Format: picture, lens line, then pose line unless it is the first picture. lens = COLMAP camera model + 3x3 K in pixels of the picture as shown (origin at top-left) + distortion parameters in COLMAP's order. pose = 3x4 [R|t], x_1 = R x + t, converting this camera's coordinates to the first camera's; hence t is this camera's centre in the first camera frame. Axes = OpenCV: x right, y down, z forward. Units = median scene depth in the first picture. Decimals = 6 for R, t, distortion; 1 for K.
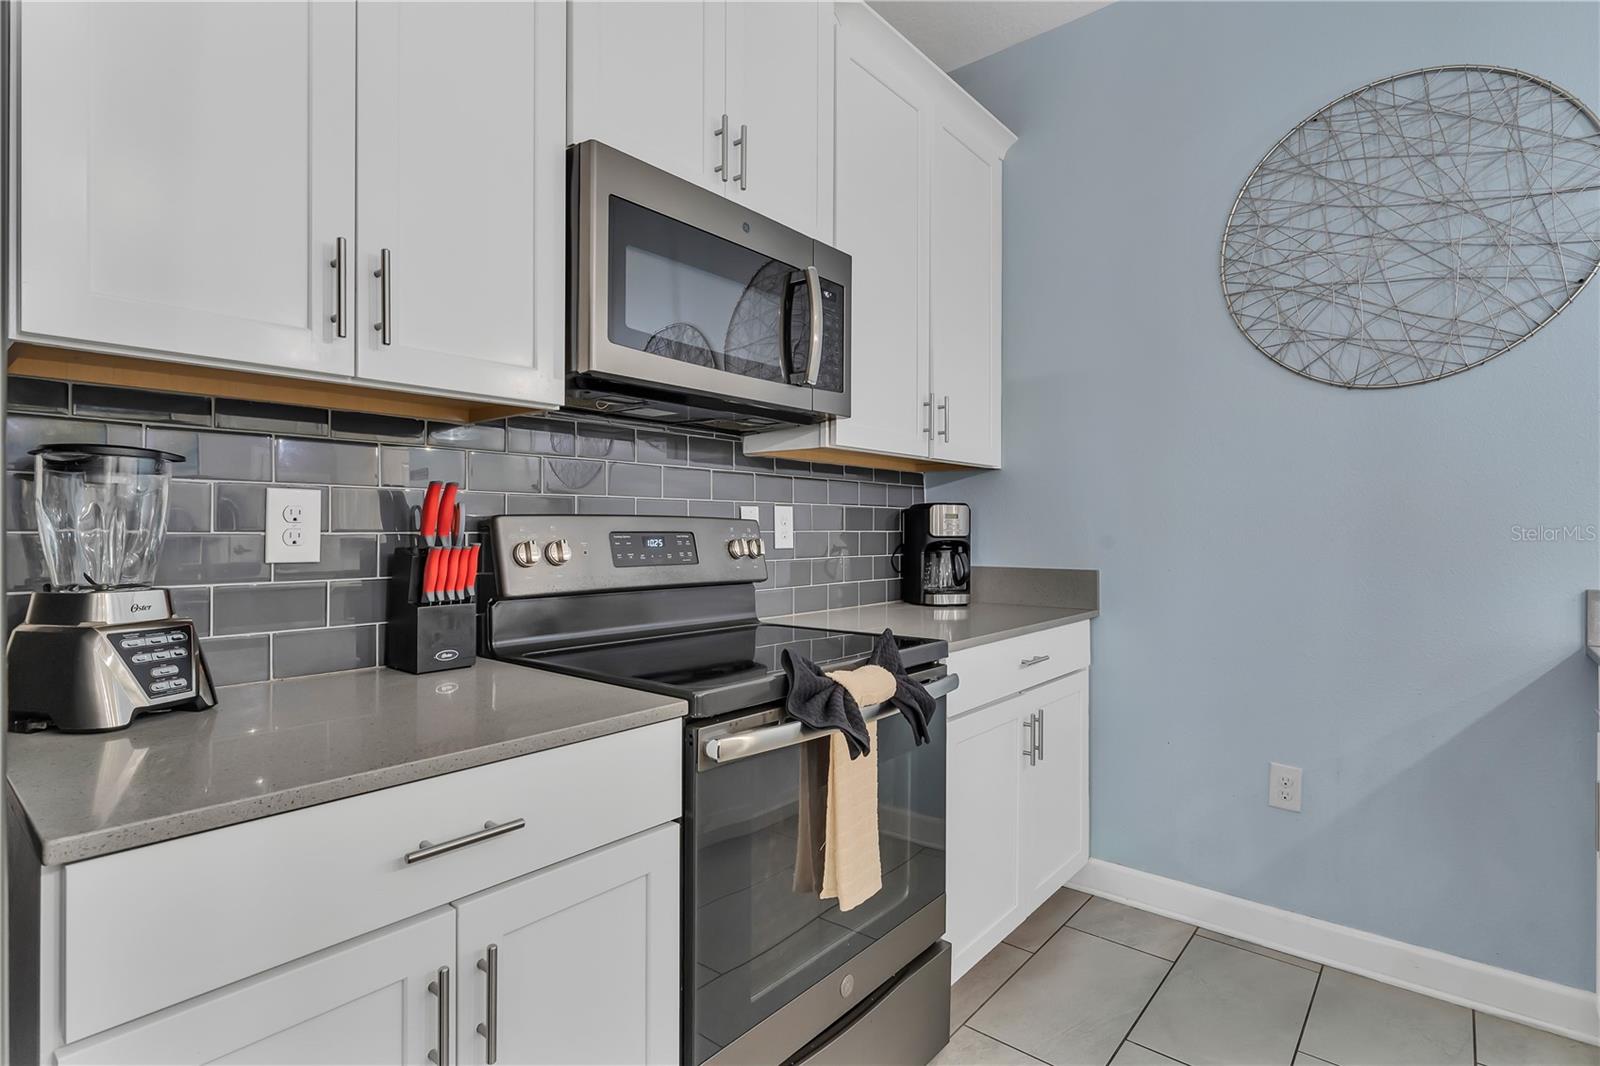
lens RADIAL K [[784.8, 0, 800.6], [0, 784.8, 527.1], [0, 0, 1]] dist [-0.003859, 0.000013]
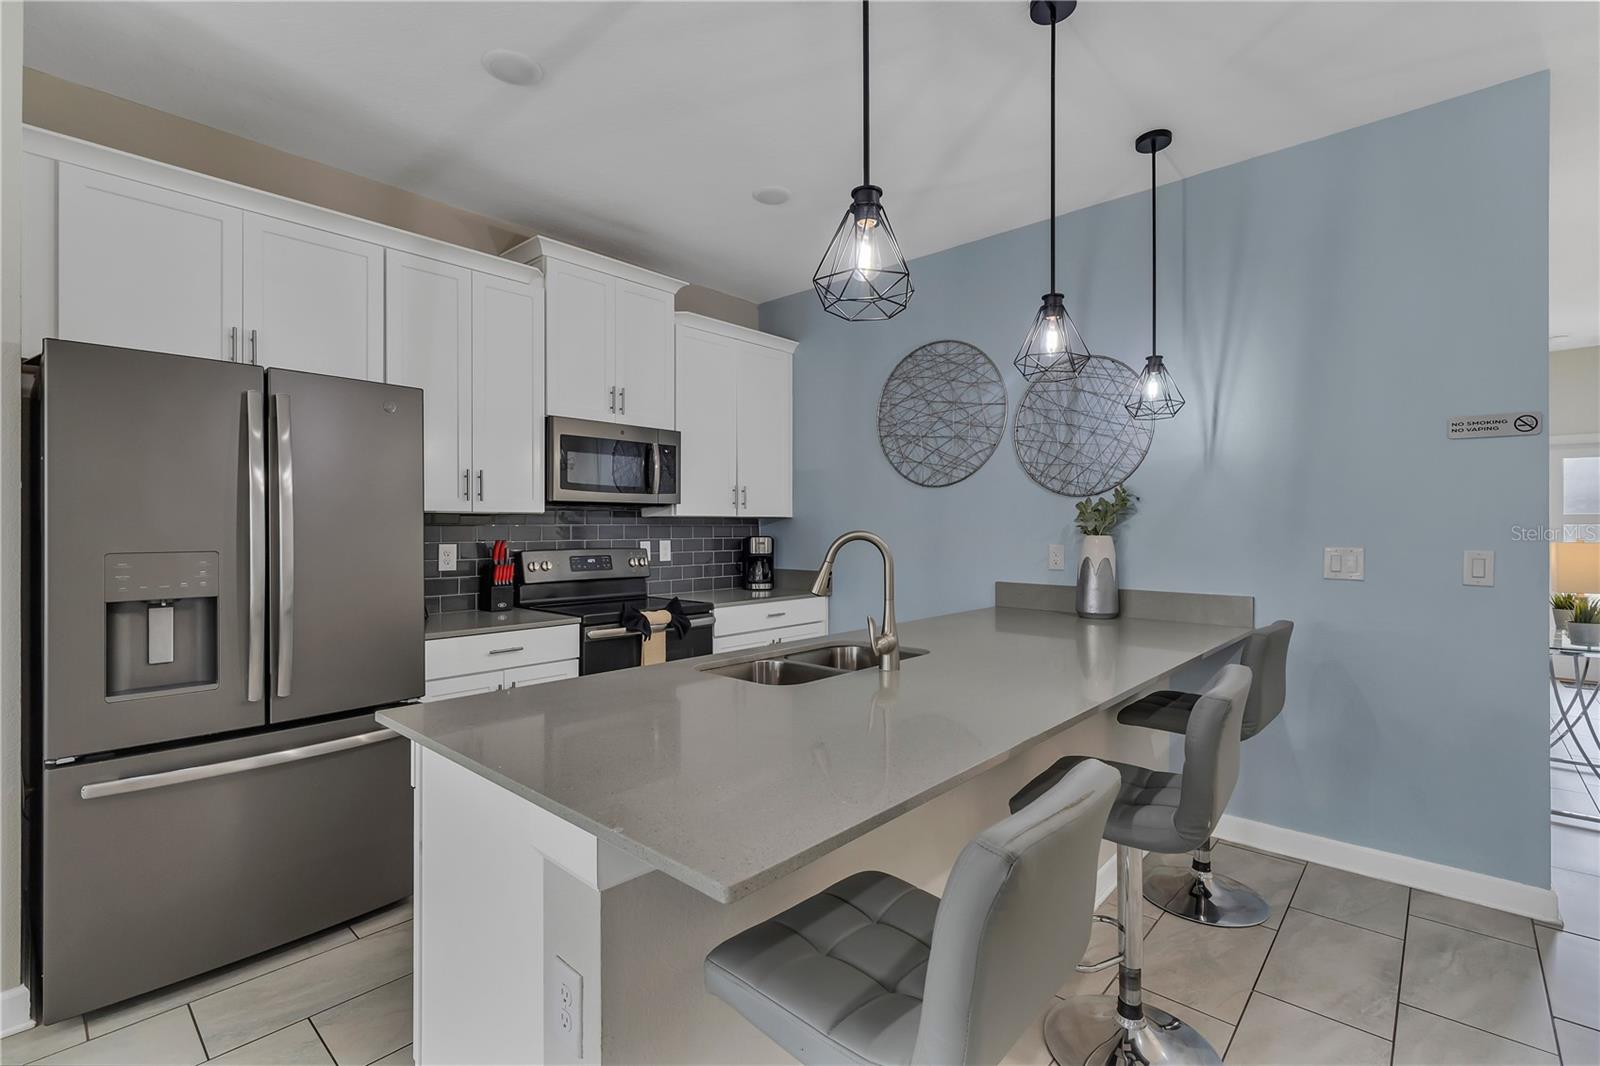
lens RADIAL K [[726.4, 0, 796.5], [0, 726.4, 522.8], [0, 0, 1]] dist [0.012907, -0.000149]
pose [[0.998929, -0.002356, -0.046211, 0.503664], [0.002171, 0.999989, -0.004056, -0.079035], [0.046220, 0.003951, 0.998923, -1.082555]]
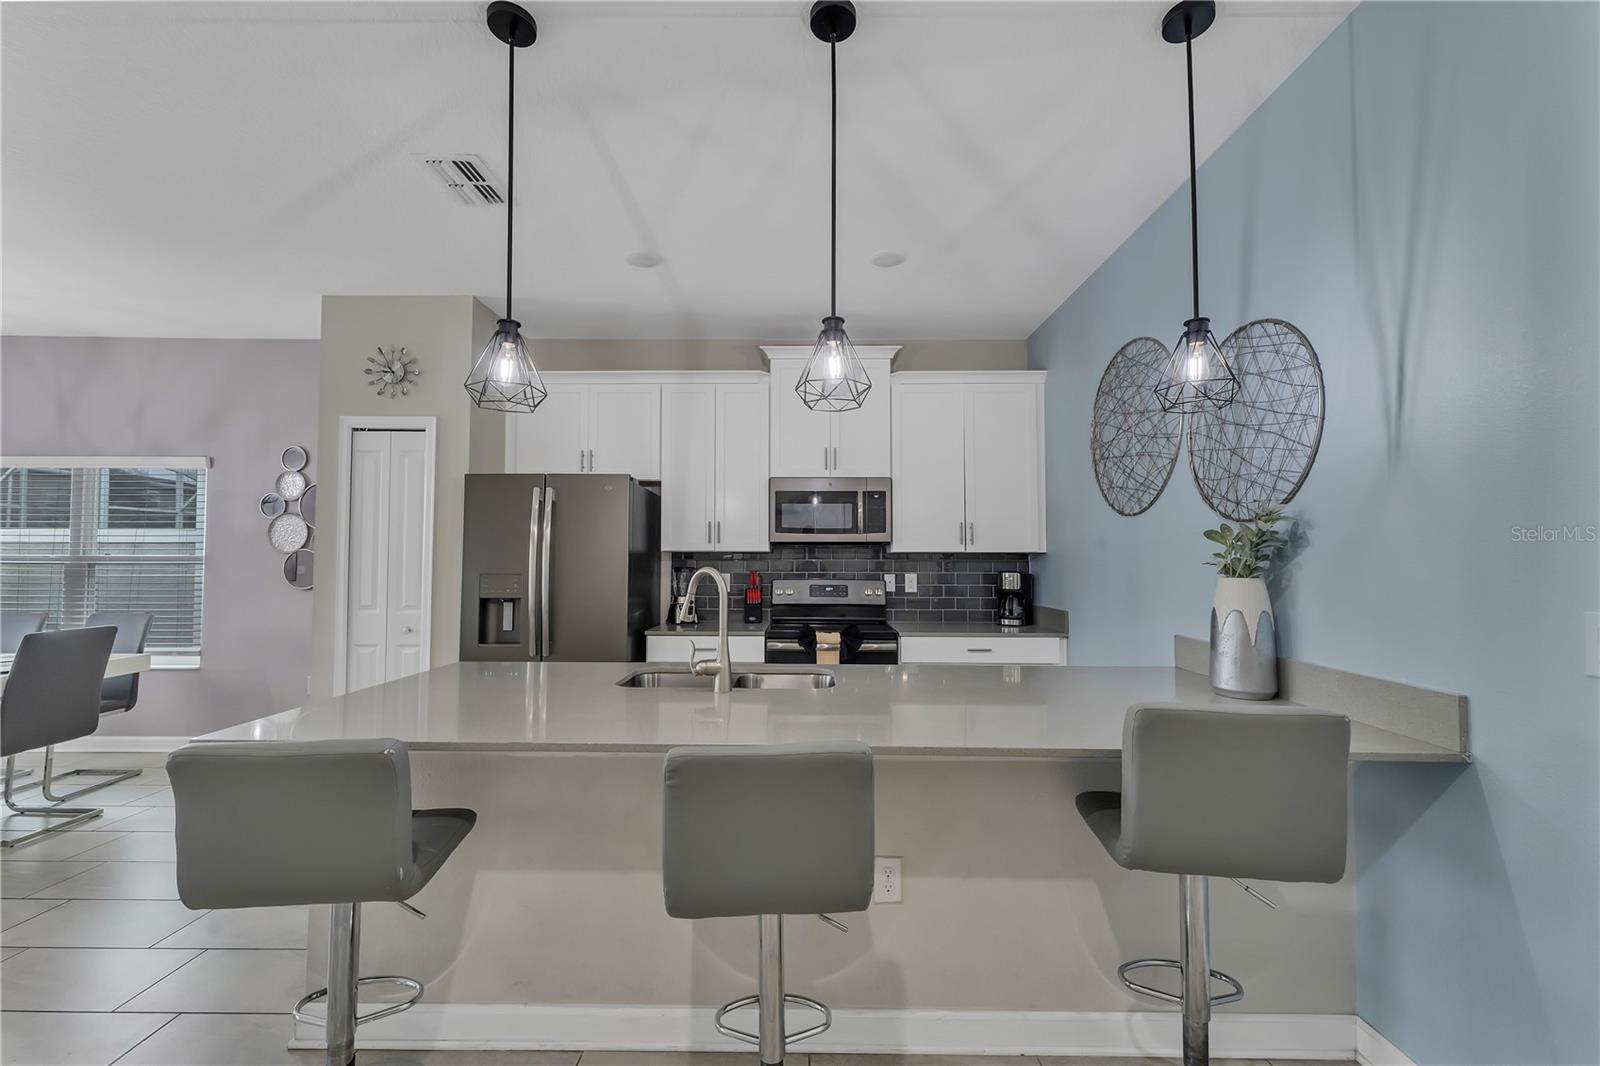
lens RADIAL K [[643.5, 0, 800.3], [0, 643.5, 537.0], [0, 0, 1]] dist [0.000128, 0.001672]
pose [[0.627405, -0.027534, -0.778206, 1.538649], [-0.000033, 0.999374, -0.035385, -0.084057], [0.778693, 0.022227, 0.627011, -0.544763]]
